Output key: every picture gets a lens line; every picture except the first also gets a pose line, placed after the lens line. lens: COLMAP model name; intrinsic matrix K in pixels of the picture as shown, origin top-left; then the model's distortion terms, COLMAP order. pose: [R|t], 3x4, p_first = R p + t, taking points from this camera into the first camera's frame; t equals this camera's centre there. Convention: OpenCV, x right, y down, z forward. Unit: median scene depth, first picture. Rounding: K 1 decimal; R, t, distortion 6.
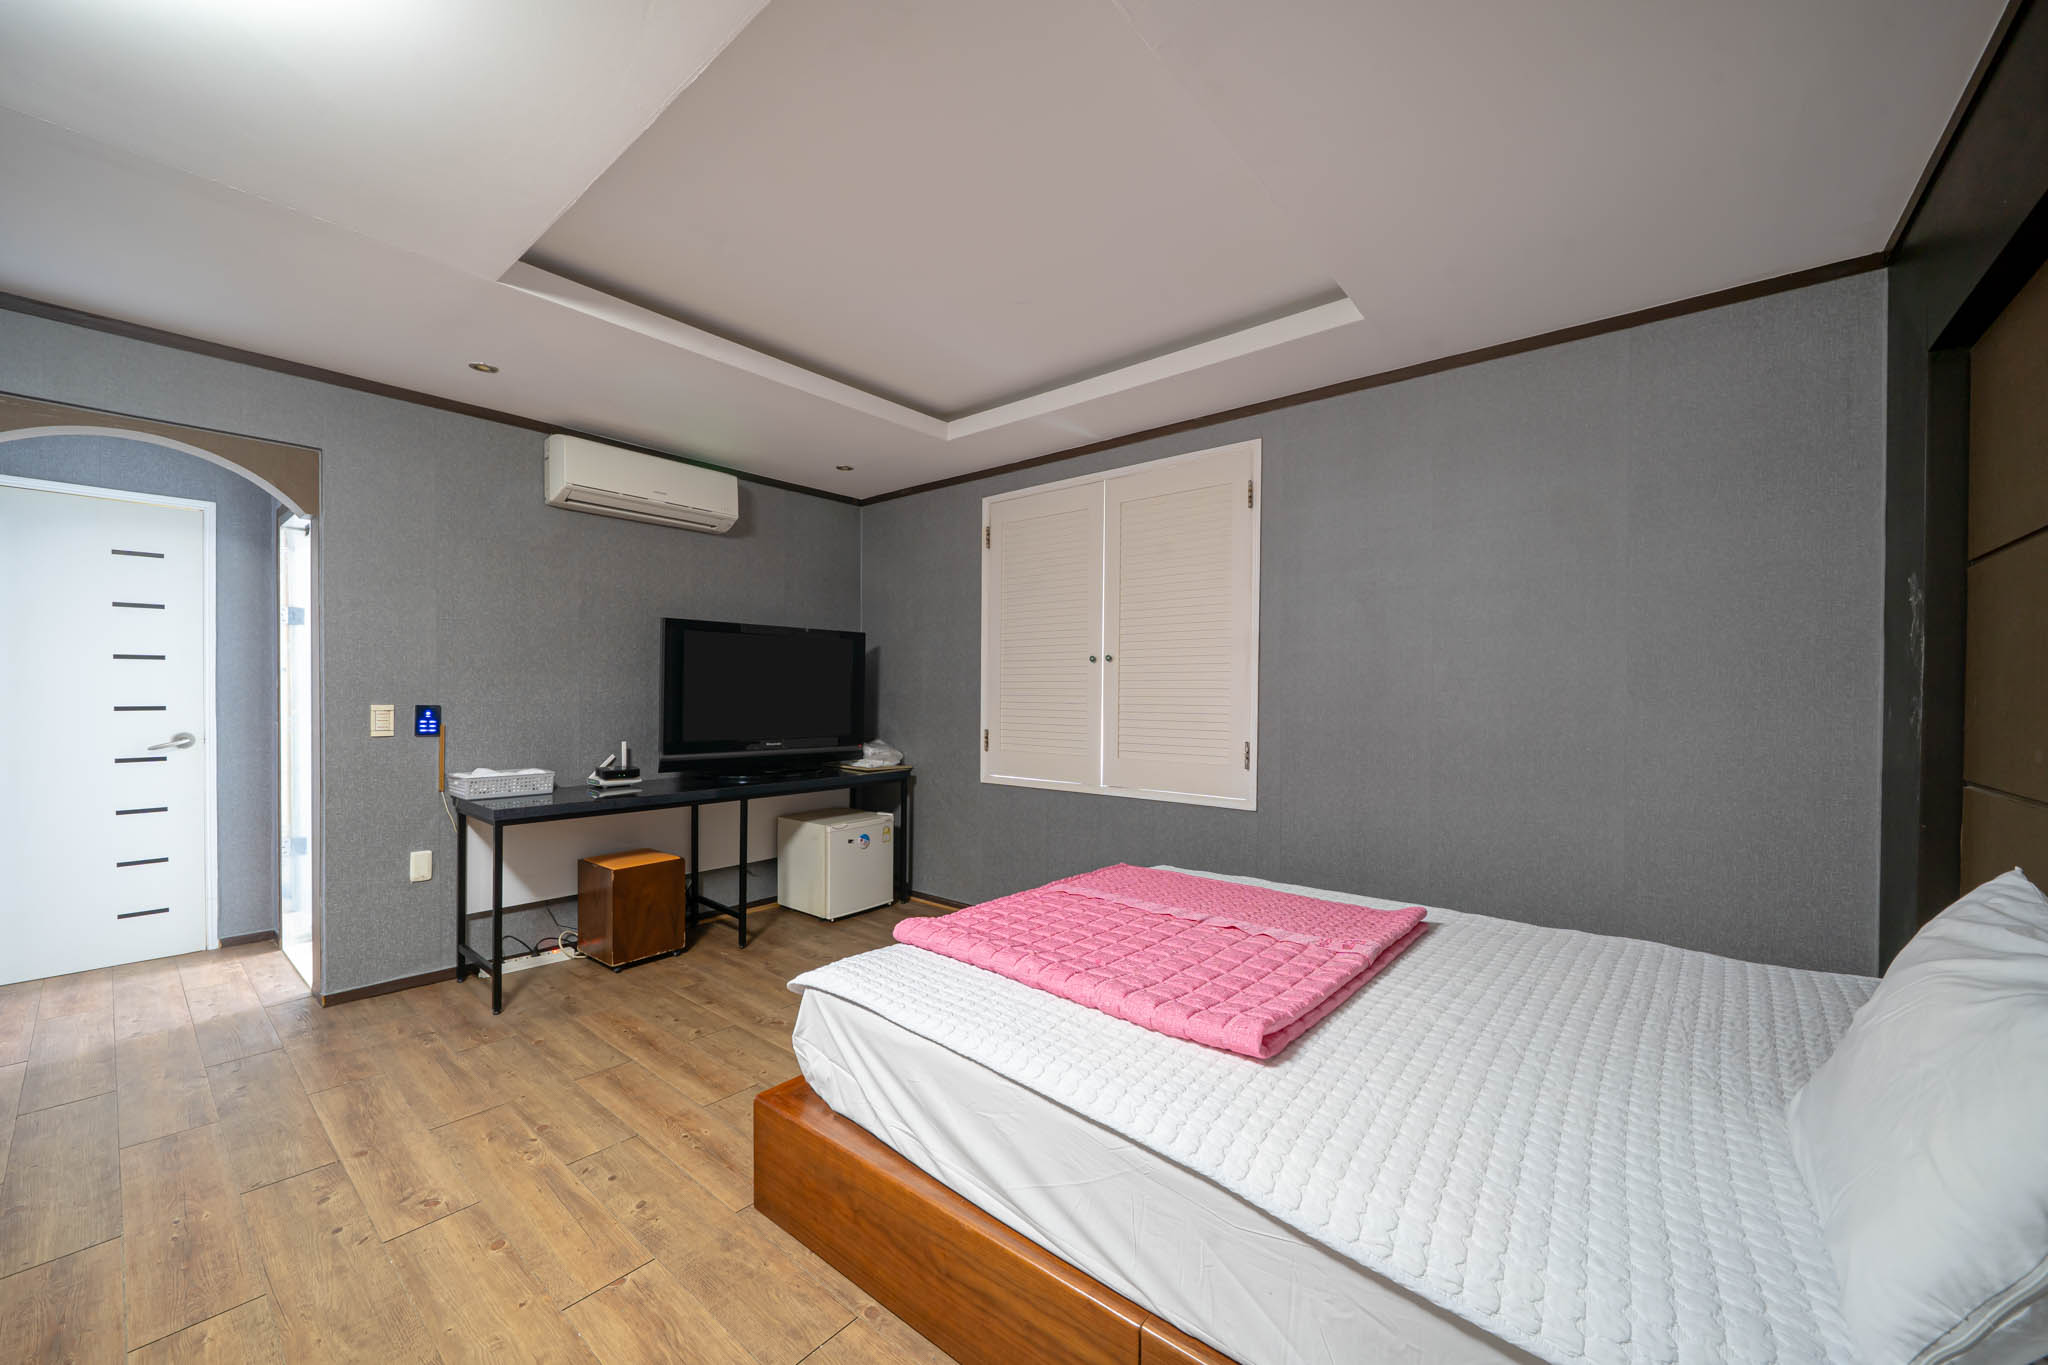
lens RADIAL K [[770.0, 0, 1010.4], [0, 770.0, 700.0], [0, 0, 1]] dist [-0.014140, 0.000814]
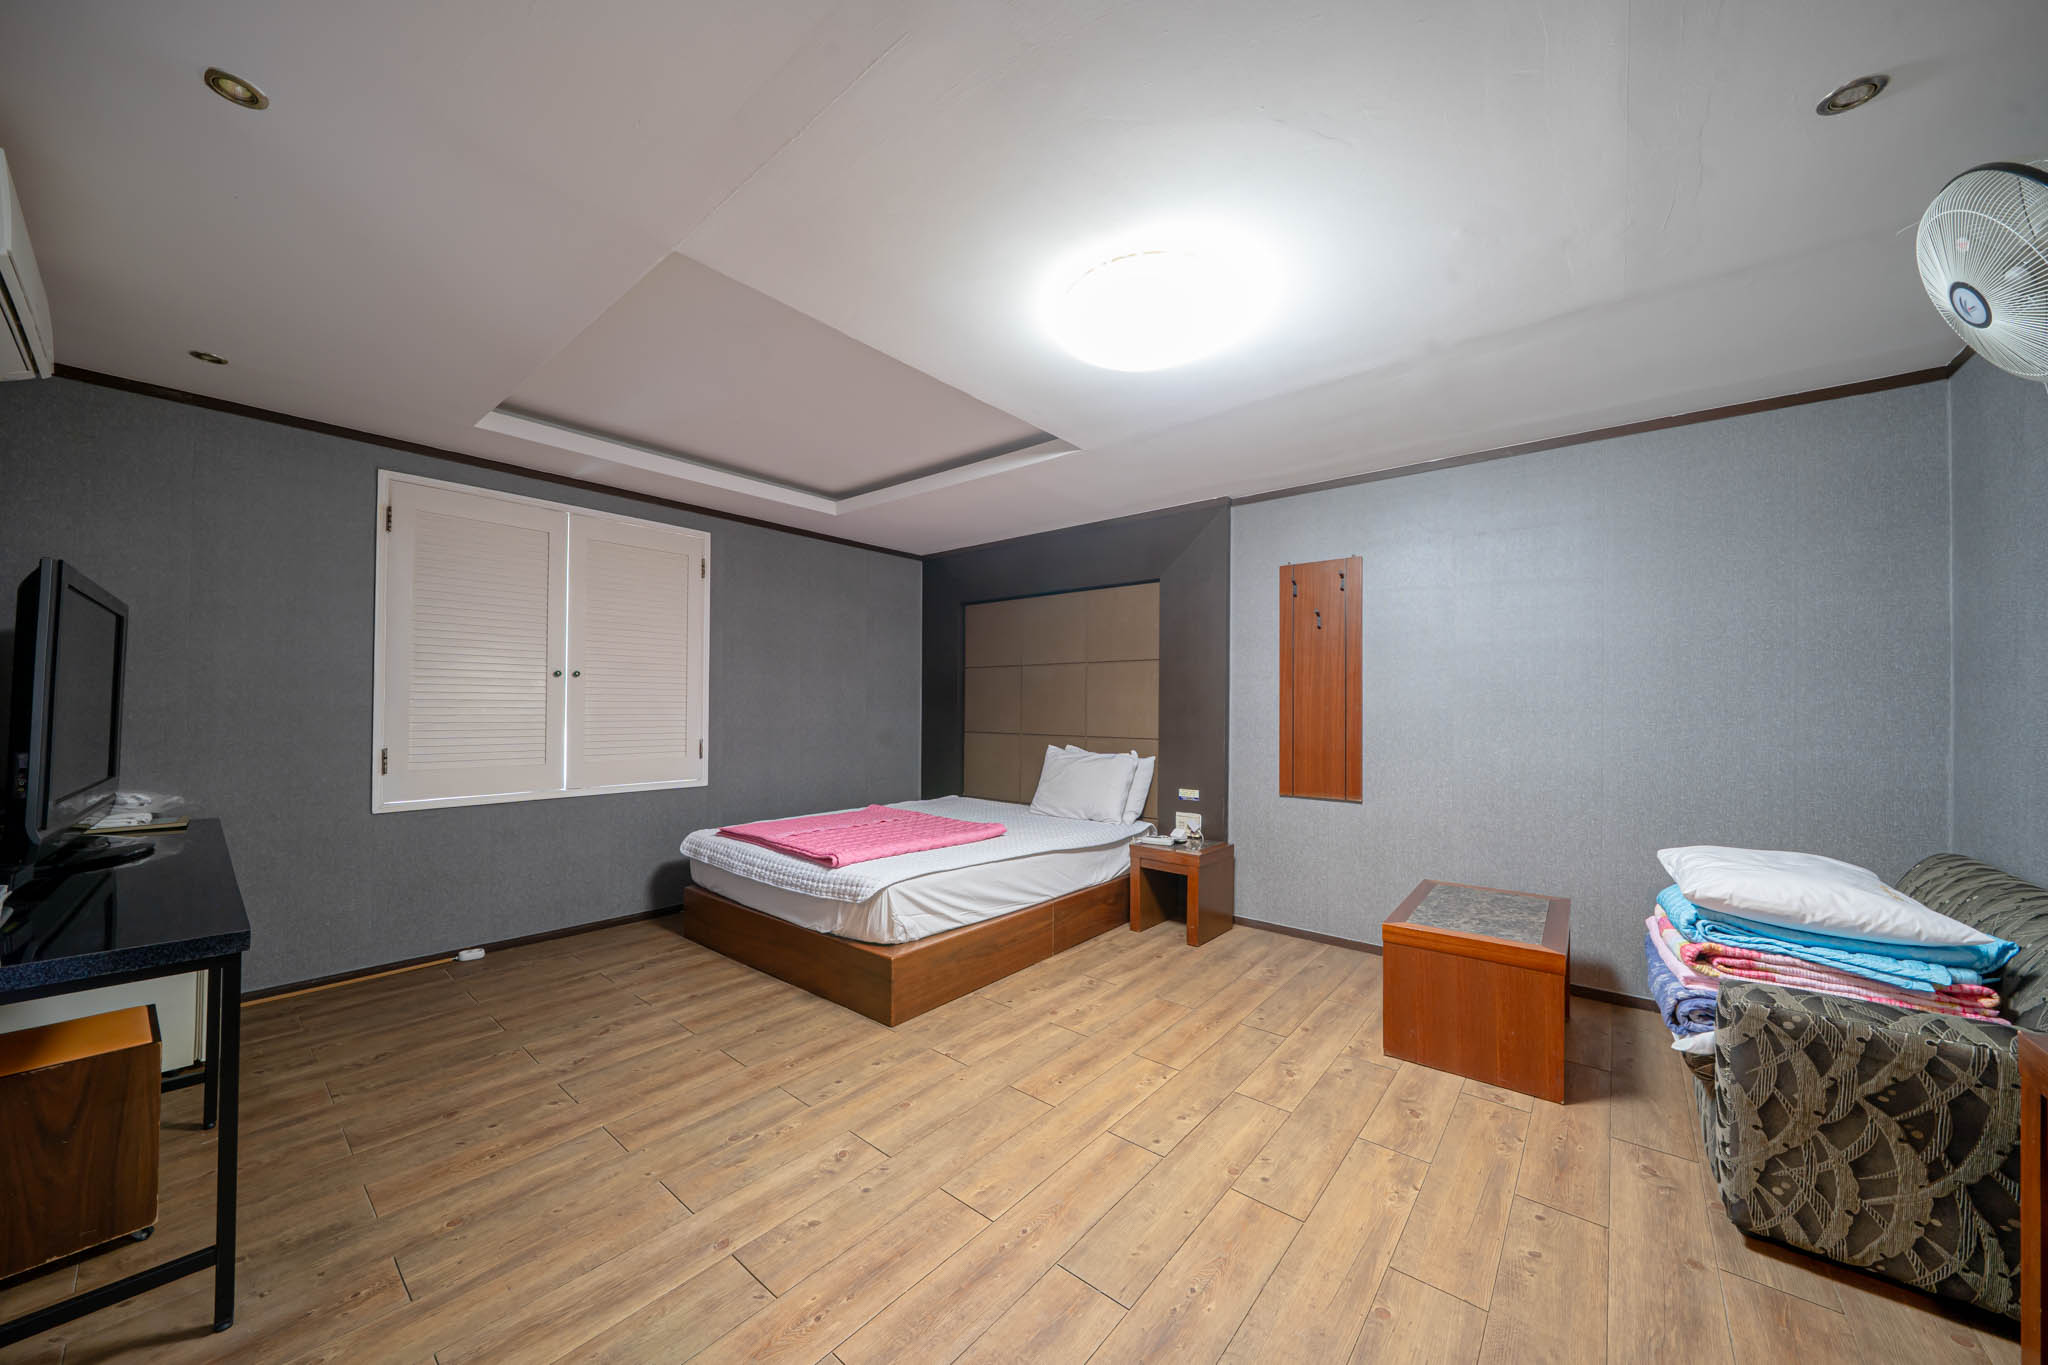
lens RADIAL K [[705.6, 0, 1020.6], [0, 705.6, 693.4], [0, 0, 1]] dist [-0.006111, 0.000210]
pose [[-0.002450, 0.014702, 0.999889, -1.137384], [-0.001677, 0.999890, -0.014706, -0.015506], [-0.999996, -0.001713, -0.002425, 0.450863]]
